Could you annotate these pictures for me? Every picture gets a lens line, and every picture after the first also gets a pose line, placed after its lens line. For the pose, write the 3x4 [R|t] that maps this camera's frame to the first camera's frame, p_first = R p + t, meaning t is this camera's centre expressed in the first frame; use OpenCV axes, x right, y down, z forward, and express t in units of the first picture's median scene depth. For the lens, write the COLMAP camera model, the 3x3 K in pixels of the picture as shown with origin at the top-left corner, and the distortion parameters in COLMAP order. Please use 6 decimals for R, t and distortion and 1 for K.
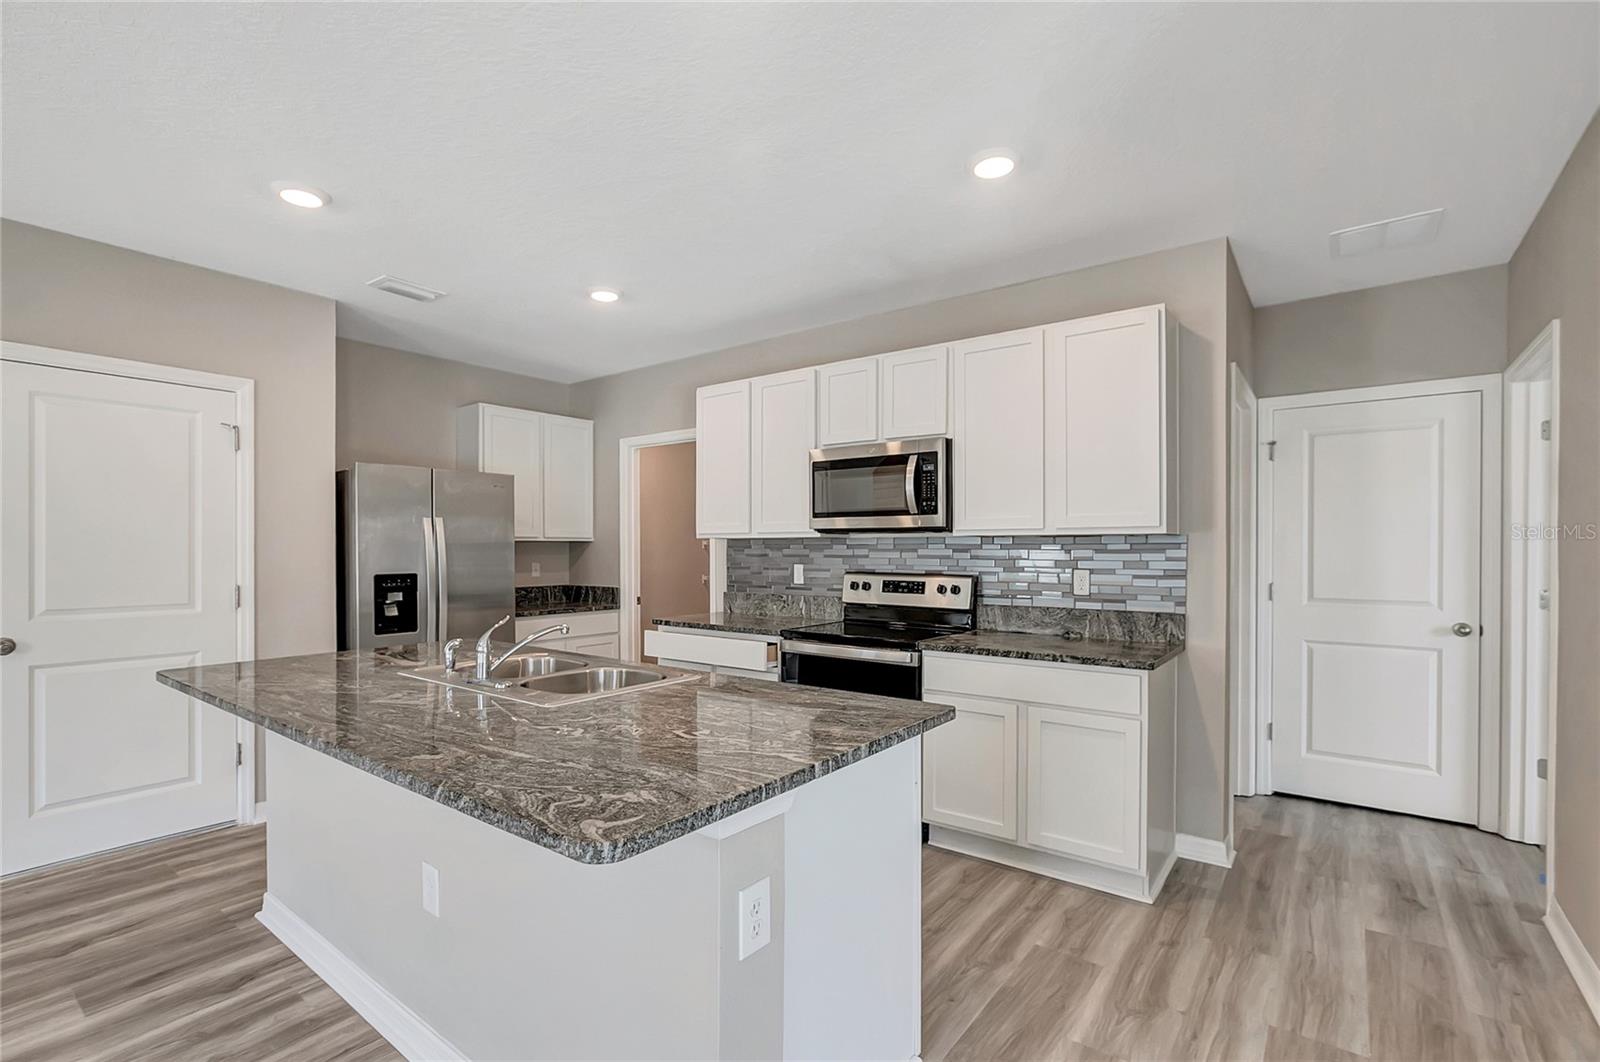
lens RADIAL K [[735.5, 0, 794.0], [0, 735.5, 549.1], [0, 0, 1]] dist [-0.041124, 0.023816]
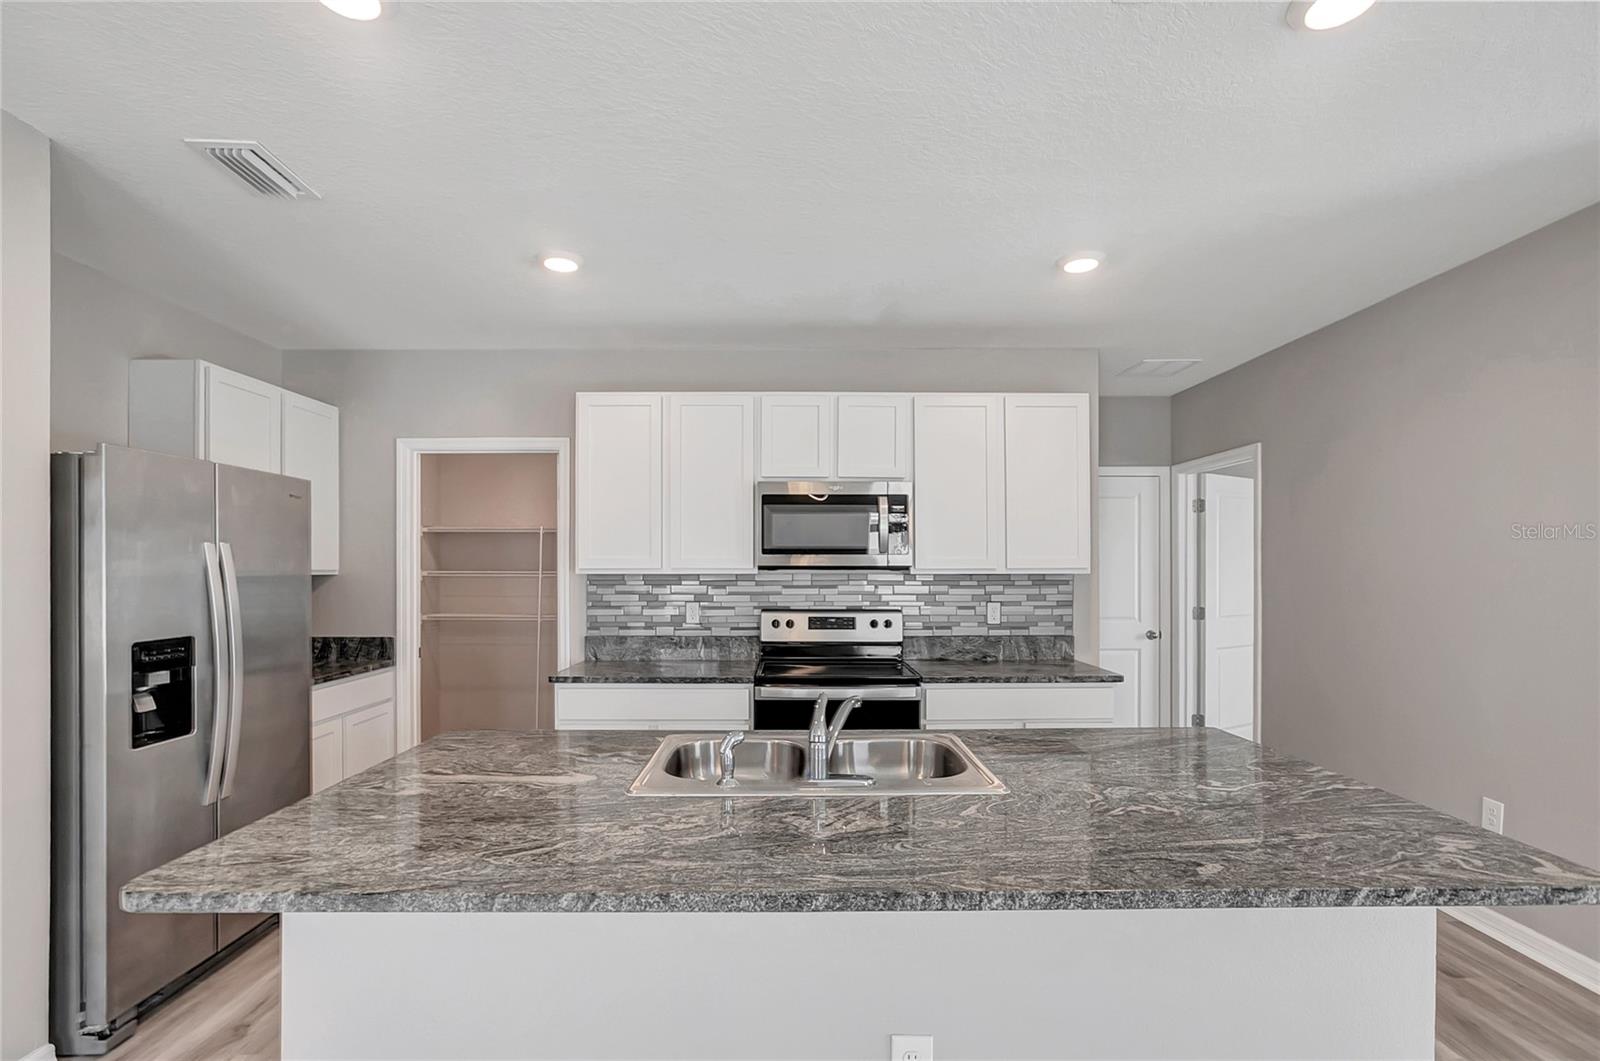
lens RADIAL K [[734.5, 0, 794.9], [0, 734.5, 560.4], [0, 0, 1]] dist [-0.021141, 0.011497]
pose [[0.789099, 0.007161, 0.614225, -0.535941], [0.001098, 0.999914, -0.013067, -0.022399], [-0.614266, 0.010986, 0.789023, 0.241072]]
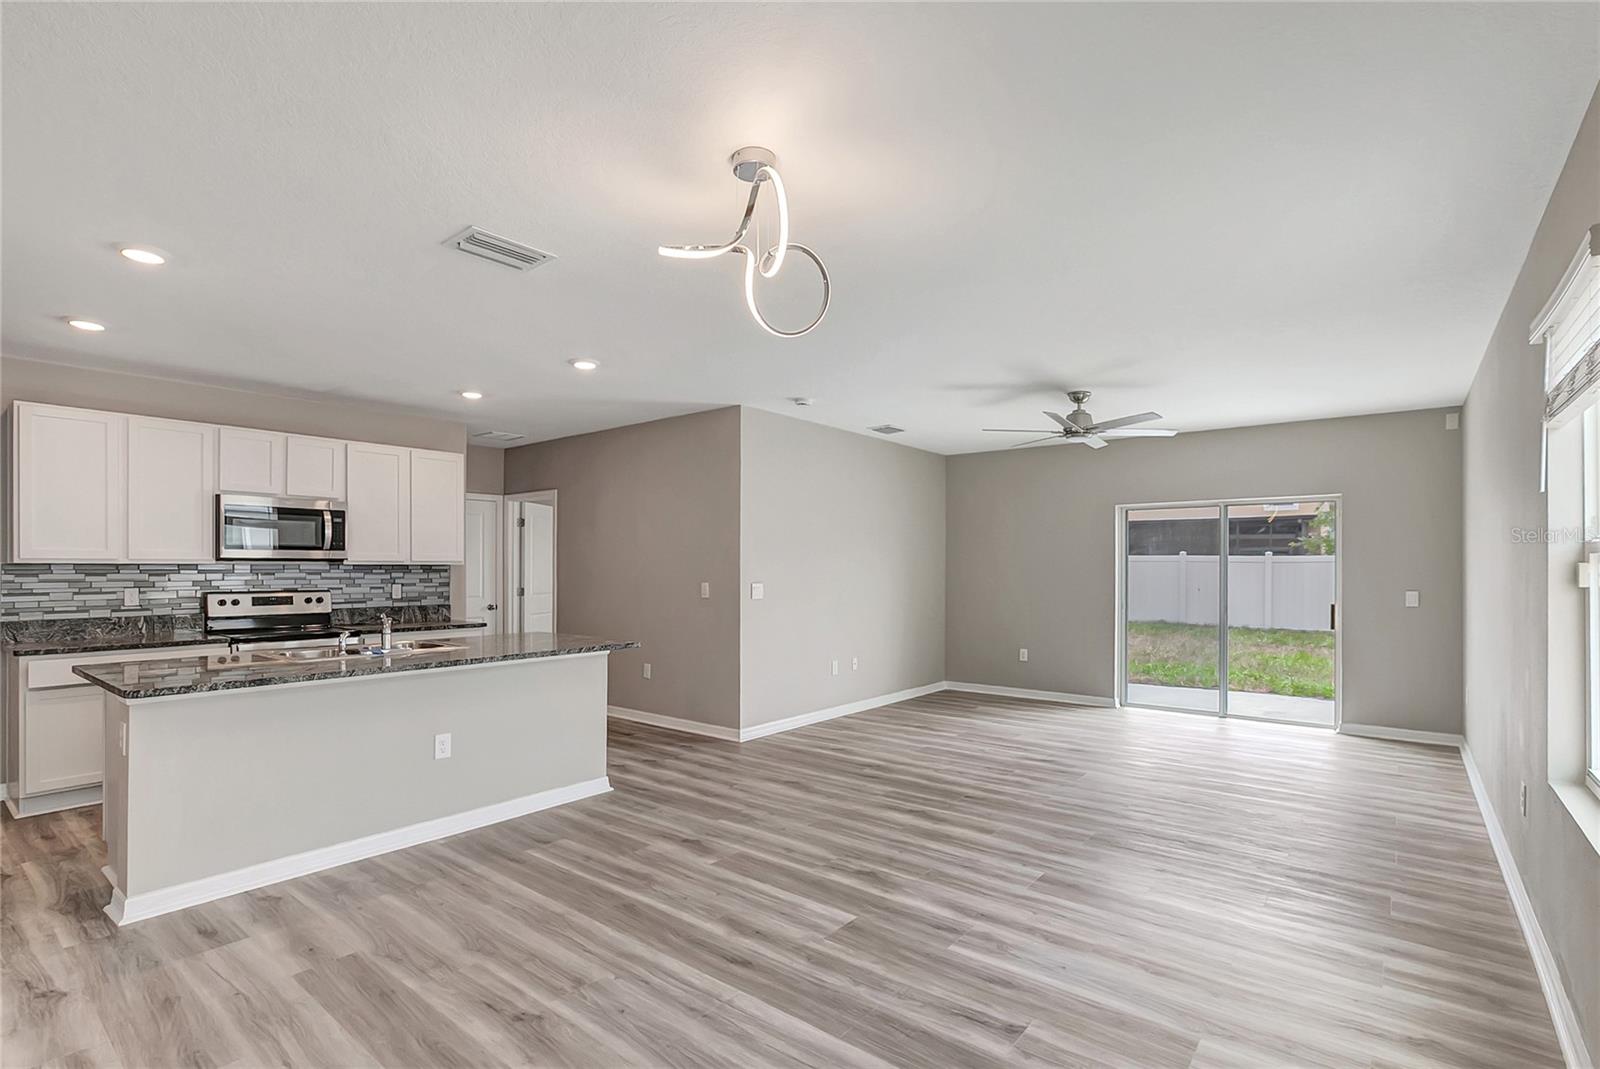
lens RADIAL K [[755.7, 0, 807.1], [0, 755.7, 566.1], [0, 0, 1]] dist [-0.027715, 0.016811]
pose [[0.016171, 0.002111, 0.999867, -1.274273], [0.001474, 0.999997, -0.002136, -0.008891], [-0.999868, 0.001508, 0.016168, -0.013029]]
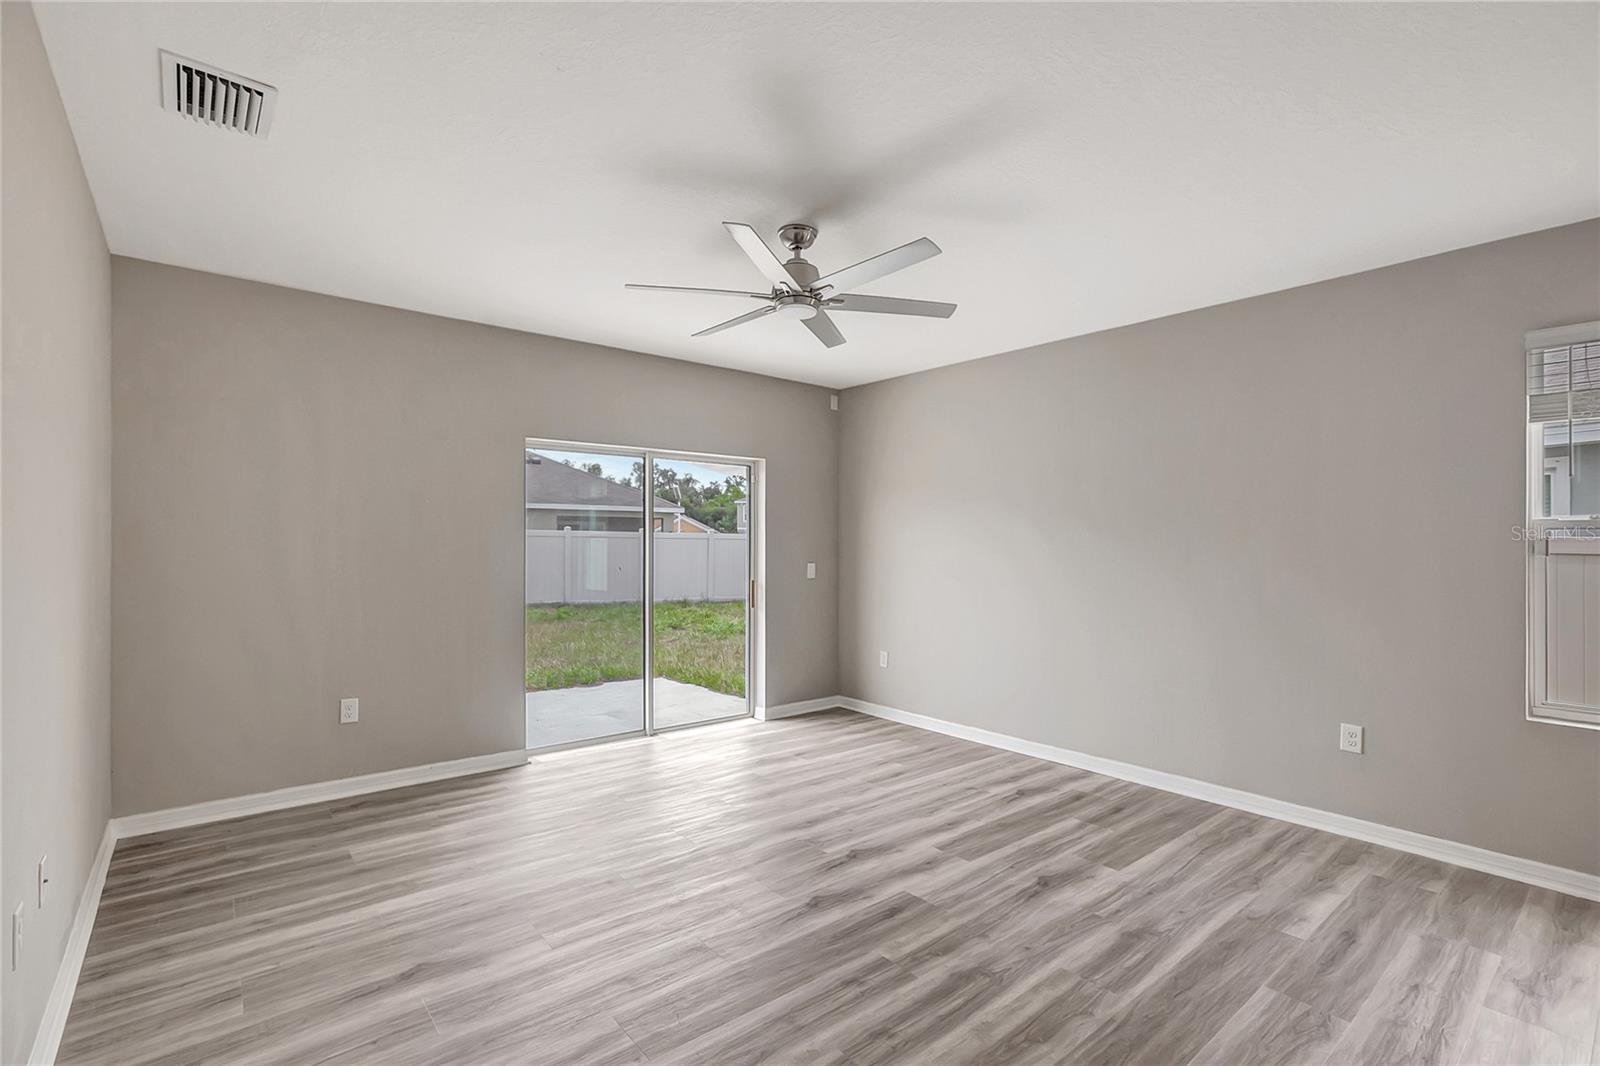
lens RADIAL K [[727.3, 0, 793.5], [0, 727.3, 545.5], [0, 0, 1]] dist [-0.012472, 0.000356]
pose [[-0.973188, -0.004436, 0.229969, 0.027641], [-0.003059, 0.999975, 0.006342, -0.004919], [-0.229991, 0.005469, -0.973177, 0.268316]]
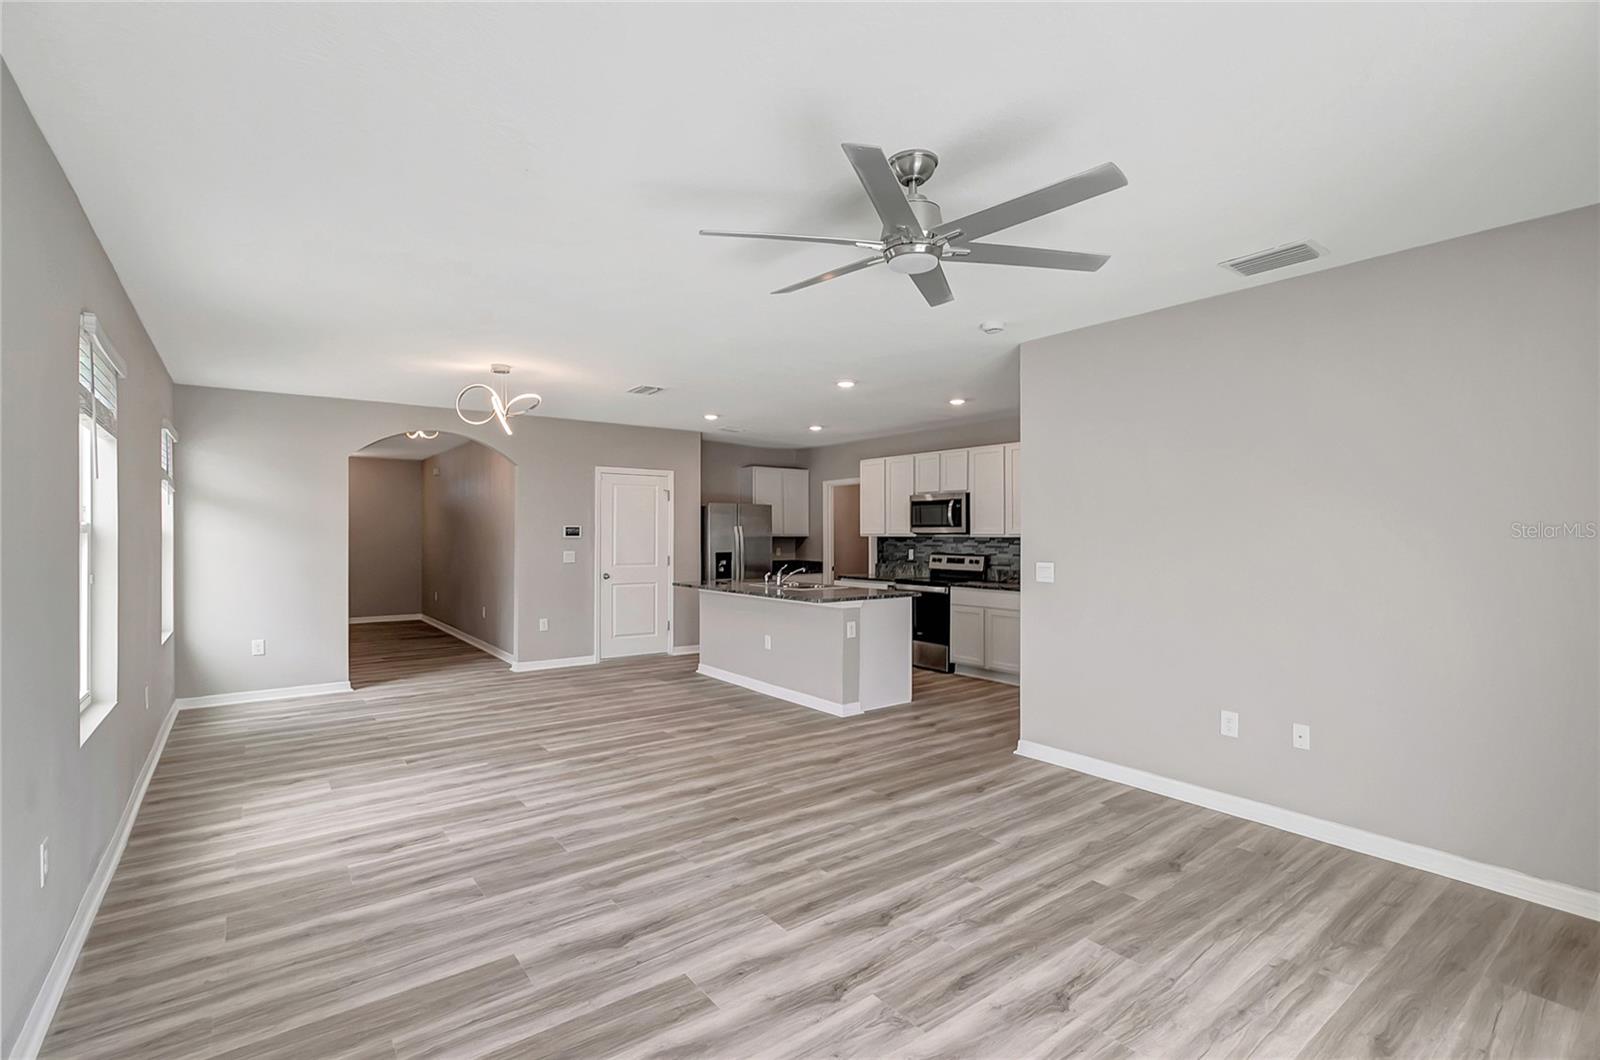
lens RADIAL K [[735.5, 0, 794.0], [0, 735.5, 548.1], [0, 0, 1]] dist [-0.041124, 0.023816]
pose [[0.962800, 0.007430, -0.270112, 0.280558], [-0.002787, 0.999842, 0.017570, -0.019750], [0.270199, -0.016164, 0.962669, -1.164752]]
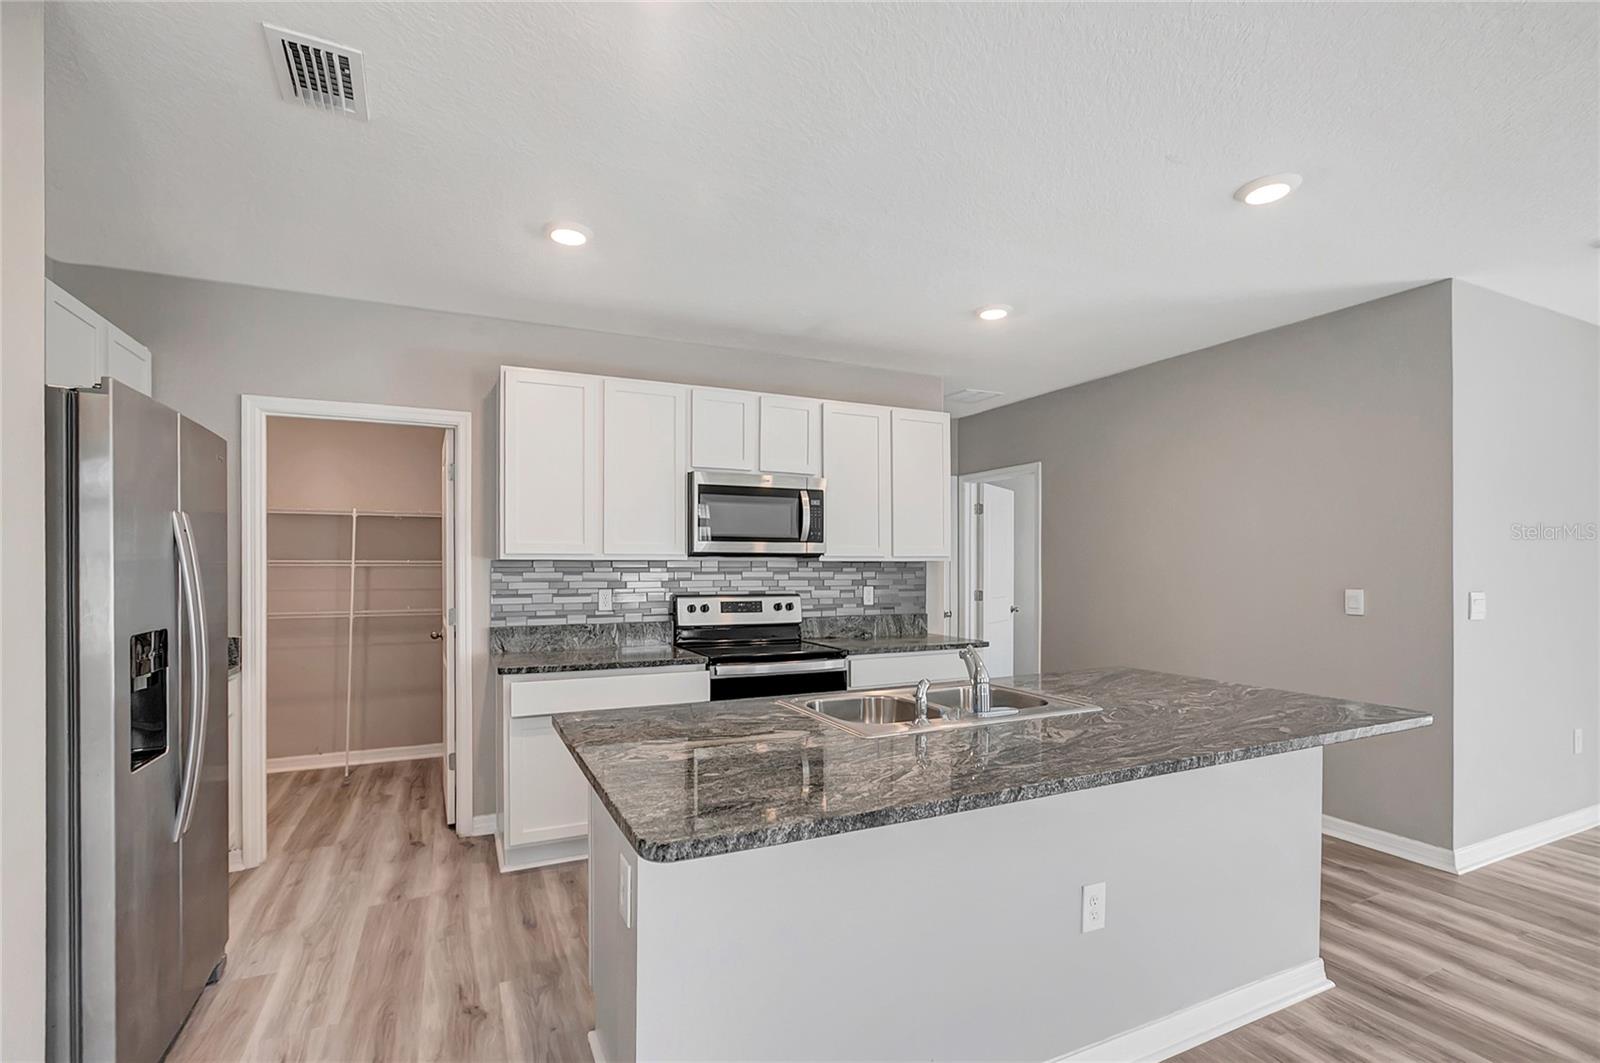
lens RADIAL K [[734.5, 0, 794.9], [0, 734.5, 561.4], [0, 0, 1]] dist [-0.021141, 0.011497]
pose [[0.455948, 0.006634, 0.889982, -0.813197], [0.001294, 0.999966, -0.008116, -0.006815], [-0.890006, 0.004852, 0.455924, 0.454919]]
